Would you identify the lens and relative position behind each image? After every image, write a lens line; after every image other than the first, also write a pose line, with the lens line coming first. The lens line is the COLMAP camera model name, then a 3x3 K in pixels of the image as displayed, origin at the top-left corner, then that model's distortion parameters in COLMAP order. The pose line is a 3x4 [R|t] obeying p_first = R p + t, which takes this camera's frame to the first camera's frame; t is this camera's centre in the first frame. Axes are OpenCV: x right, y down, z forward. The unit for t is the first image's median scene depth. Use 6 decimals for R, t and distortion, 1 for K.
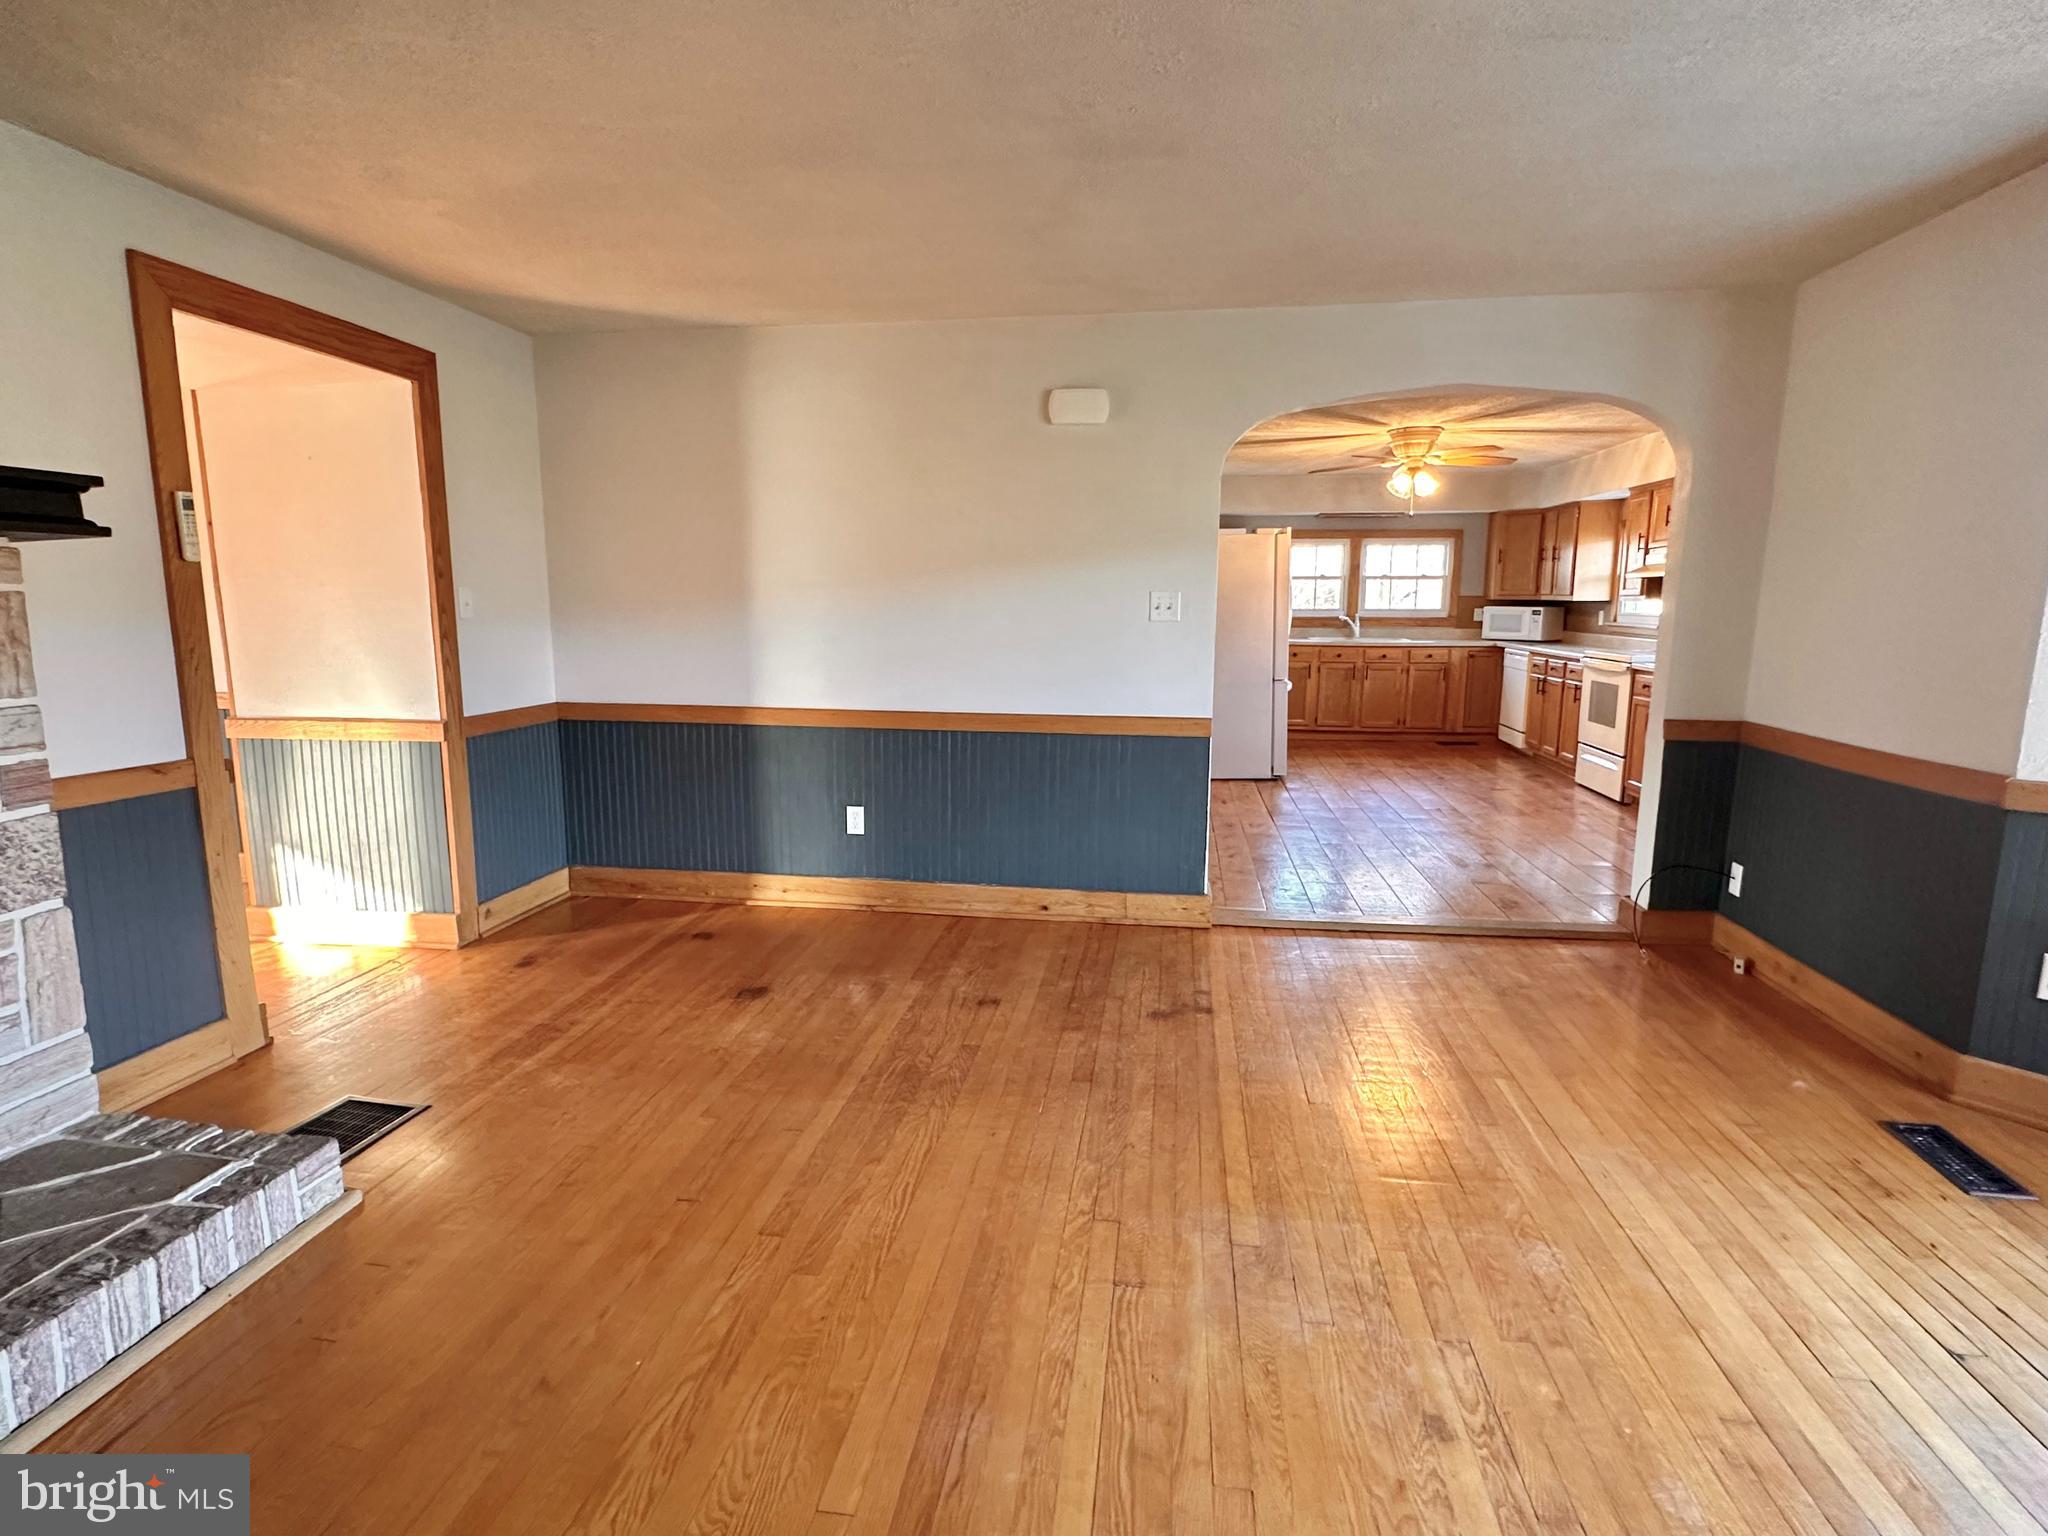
lens RADIAL K [[1055.7, 0, 1019.8], [0, 1055.7, 771.9], [0, 0, 1]] dist [-0.004069, -0.002952]
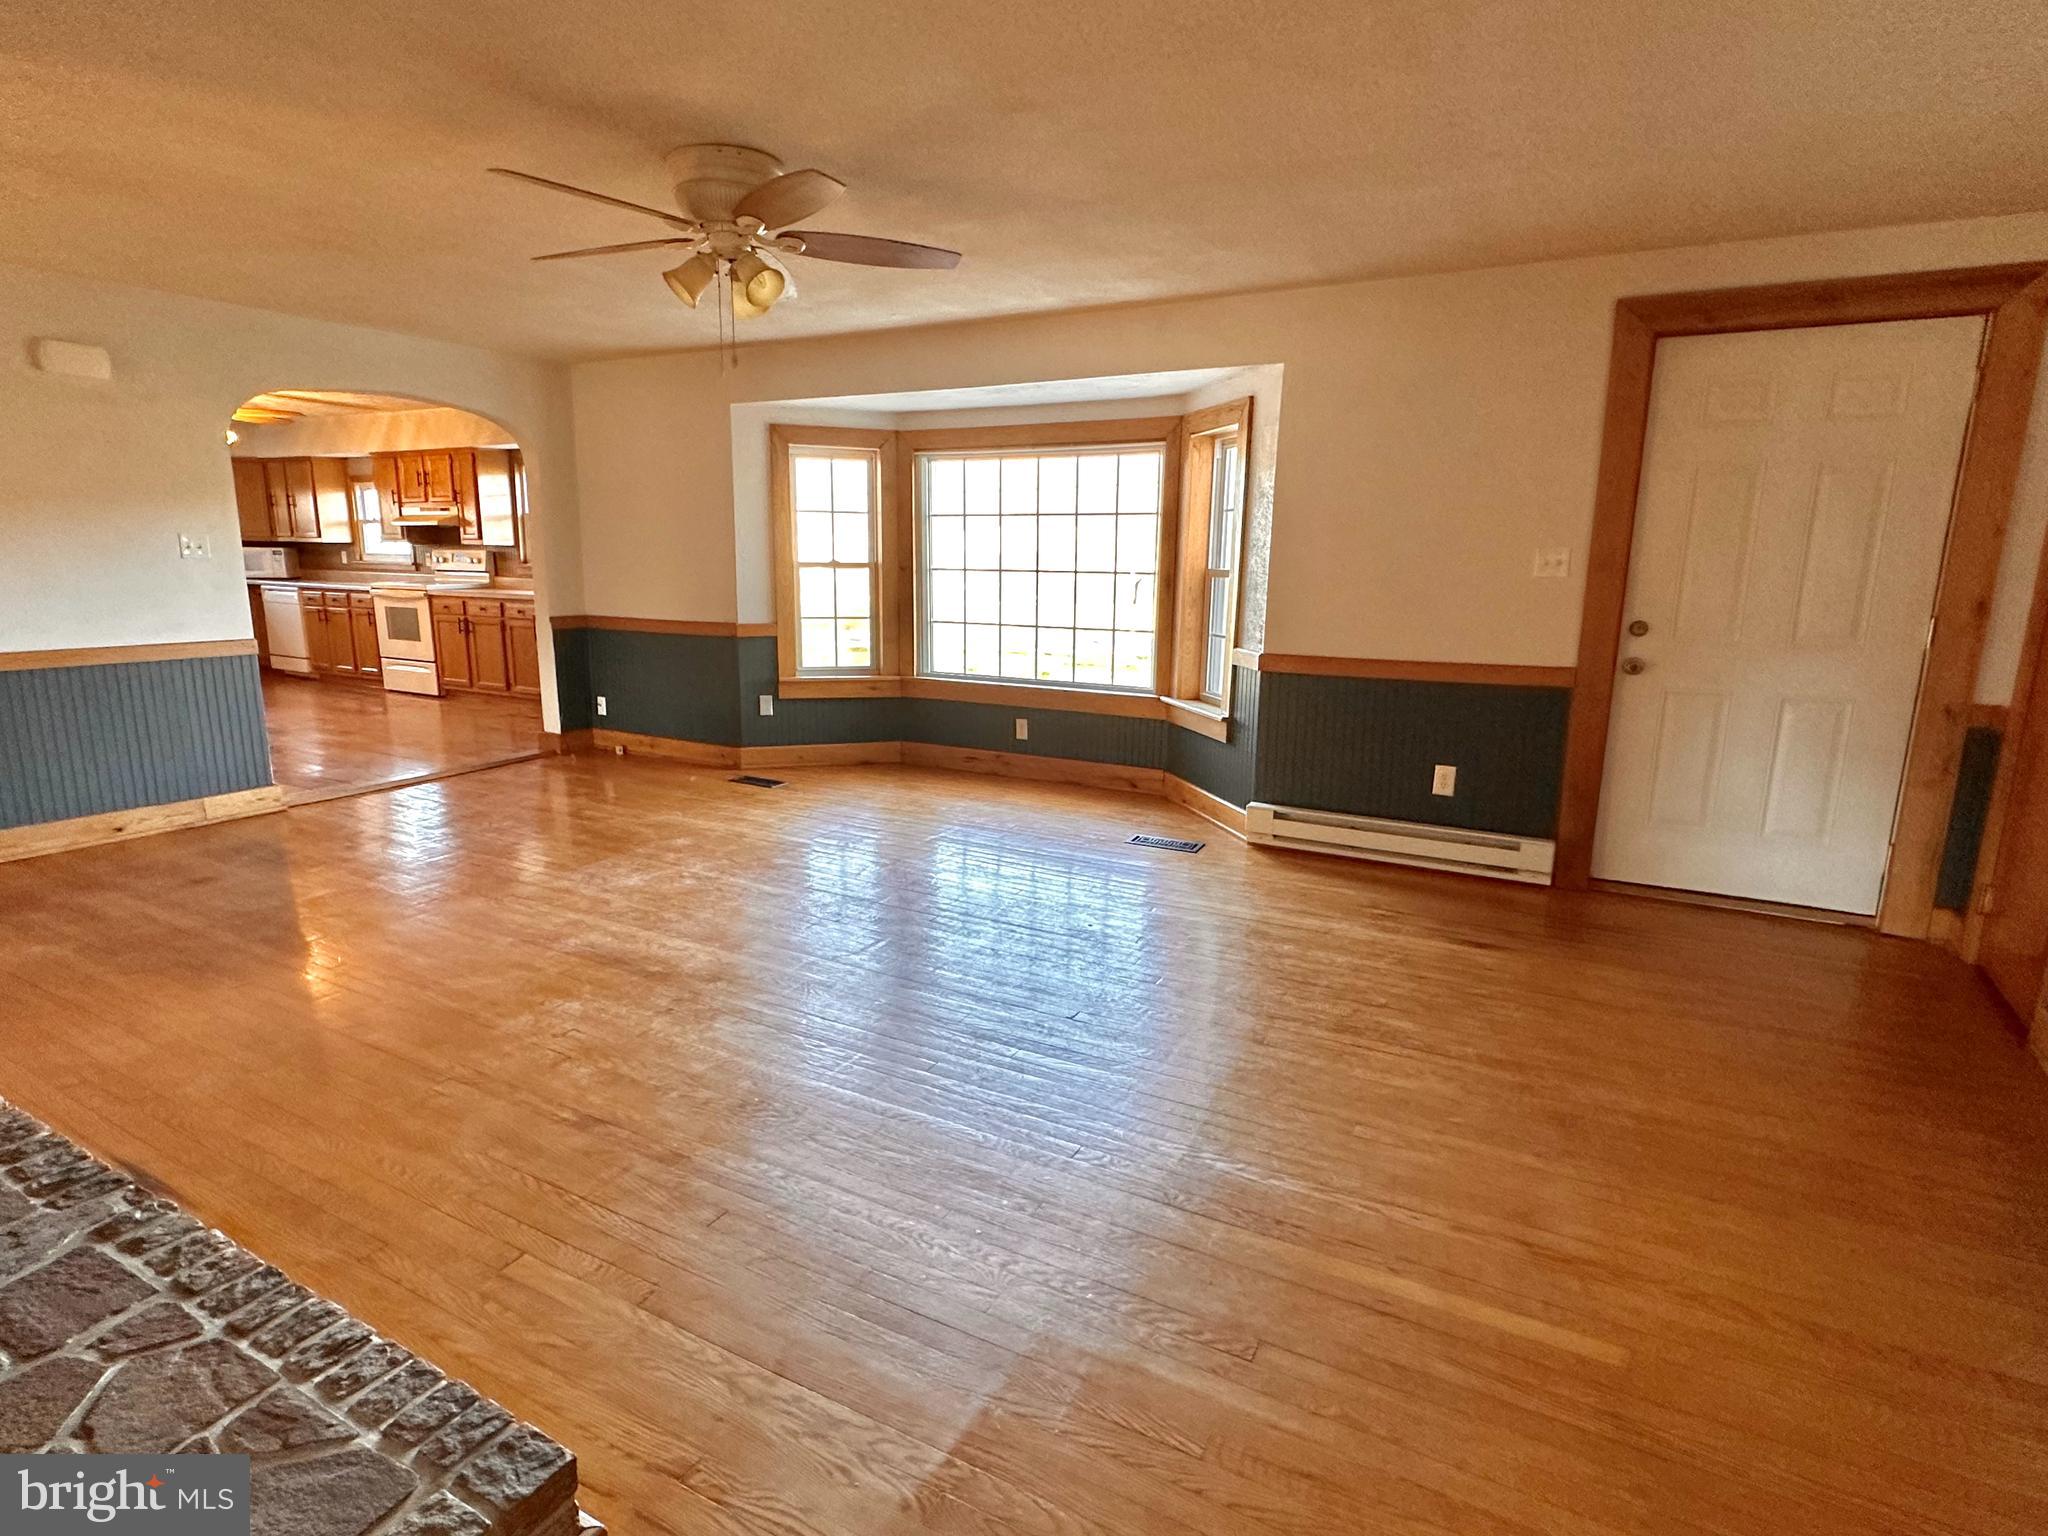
lens RADIAL K [[1055.7, 0, 1019.8], [0, 1055.7, 776.8], [0, 0, 1]] dist [-0.004069, -0.002952]
pose [[0.349505, -0.193845, 0.916663, -0.387446], [0.139609, 0.978216, 0.153632, 0.024807], [-0.926475, 0.074279, 0.368954, -0.153309]]
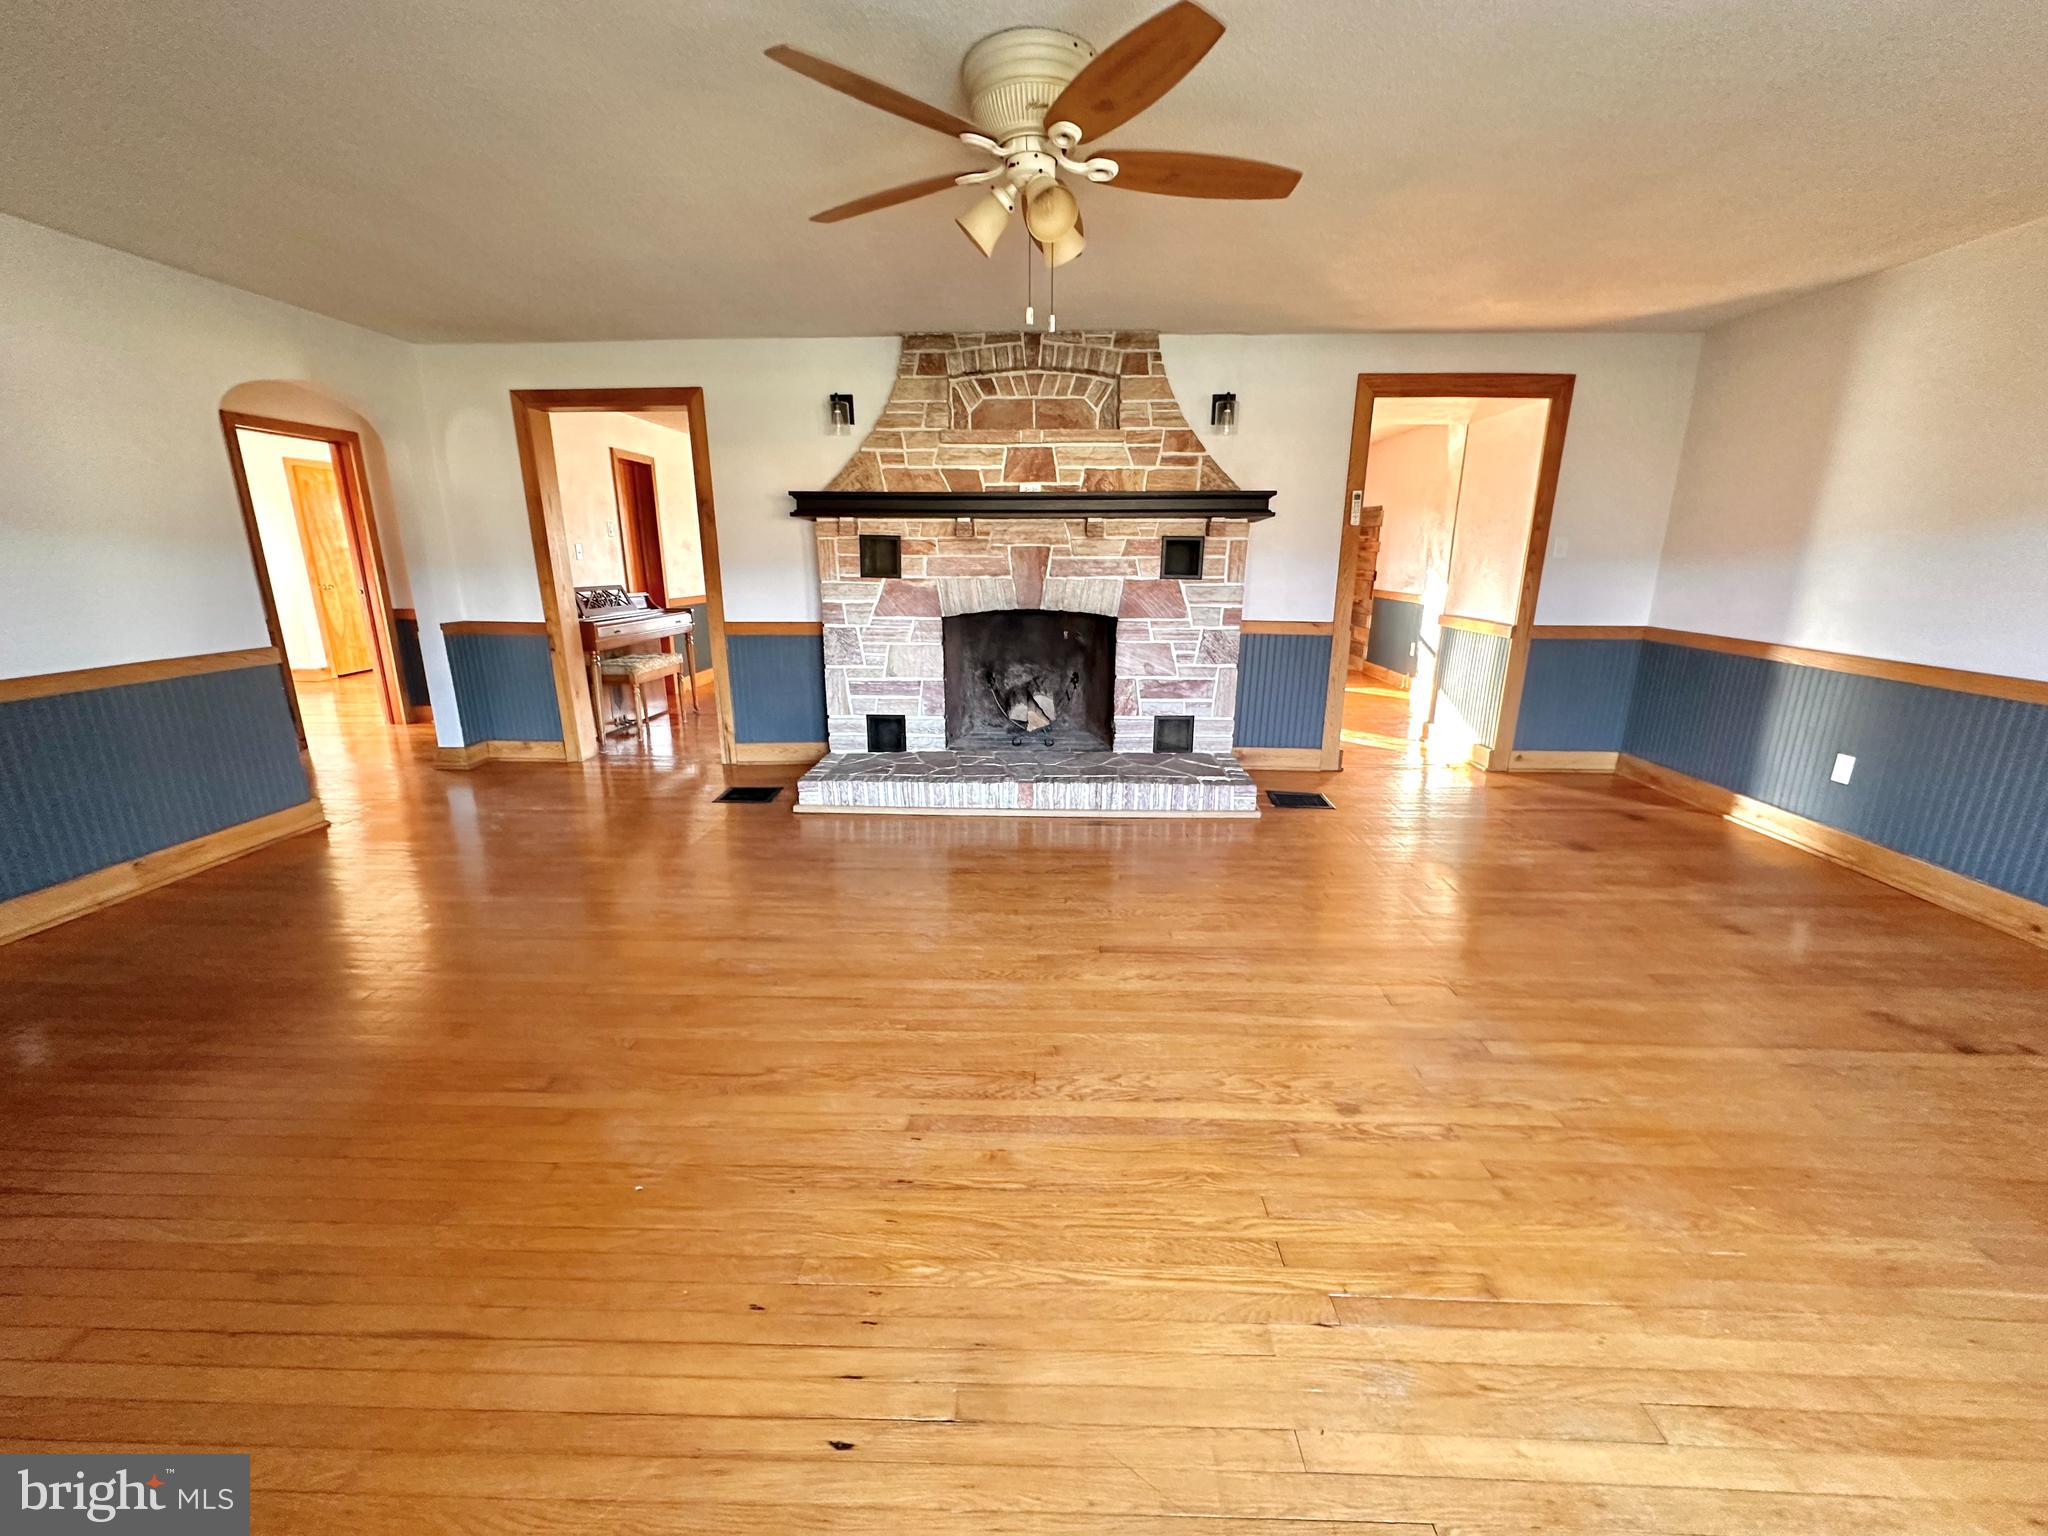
lens RADIAL K [[812.9, 0, 1020.2], [0, 812.9, 762.7], [0, 0, 1]] dist [-0.001668, 0.001081]
pose [[0.107194, 0.250123, -0.962262, 0.316397], [-0.163817, 0.959054, 0.231040, -0.006263], [0.980650, 0.132868, 0.143779, 0.078158]]
